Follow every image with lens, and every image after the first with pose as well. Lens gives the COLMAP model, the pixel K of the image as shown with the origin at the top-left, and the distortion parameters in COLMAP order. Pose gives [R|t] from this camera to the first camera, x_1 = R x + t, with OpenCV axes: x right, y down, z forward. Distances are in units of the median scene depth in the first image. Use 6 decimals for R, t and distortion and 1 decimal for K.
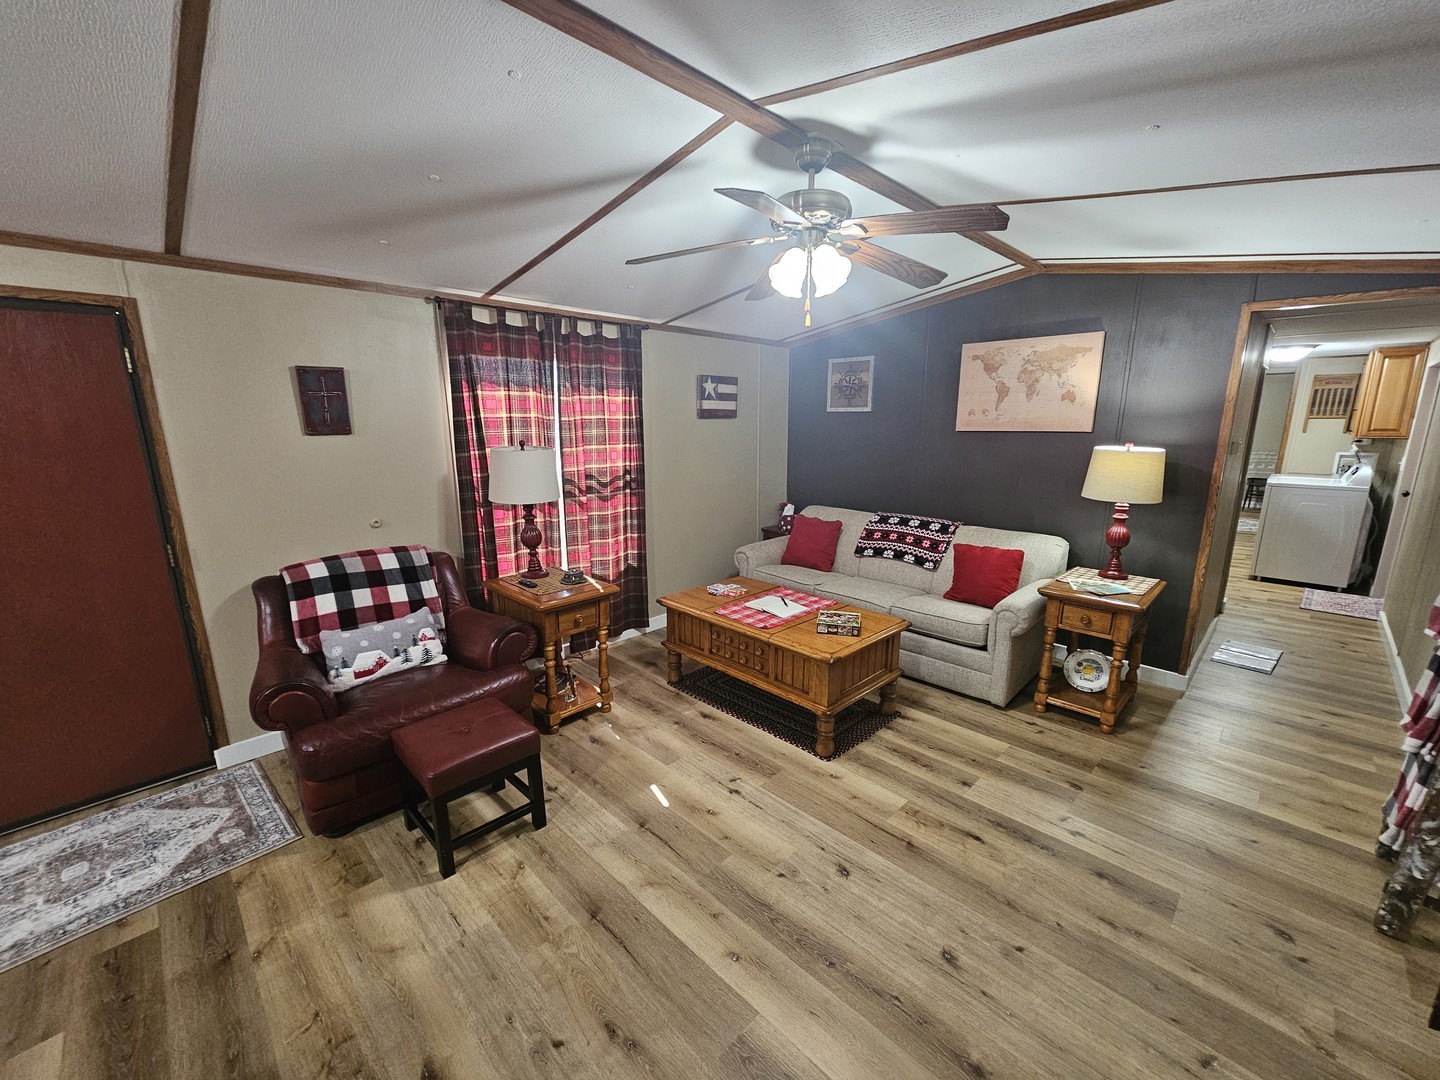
lens RADIAL K [[585.9, 0, 725.6], [0, 585.9, 547.4], [0, 0, 1]] dist [0.003554, -0.000009]
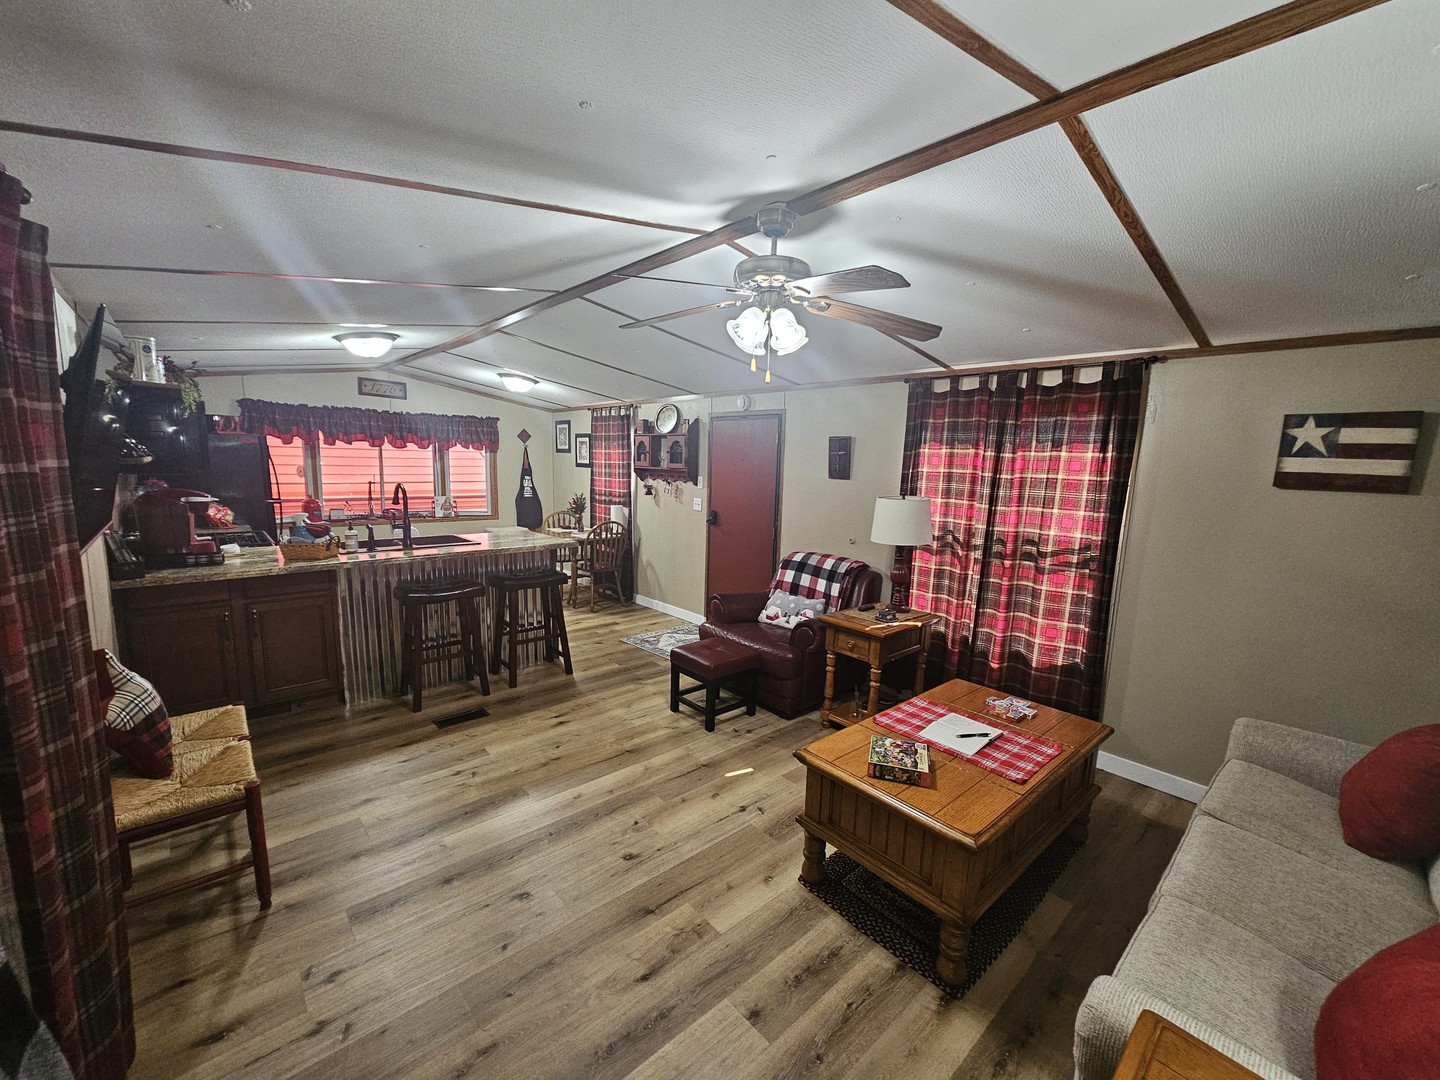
lens RADIAL K [[587.1, 0, 721.2], [0, 587.1, 549.0], [0, 0, 1]] dist [-0.001675, -0.000208]
pose [[-0.062699, 0.145385, -0.987386, 0.739915], [-0.252905, 0.954727, 0.156636, -0.144648], [0.965457, 0.259536, -0.023092, 0.630482]]
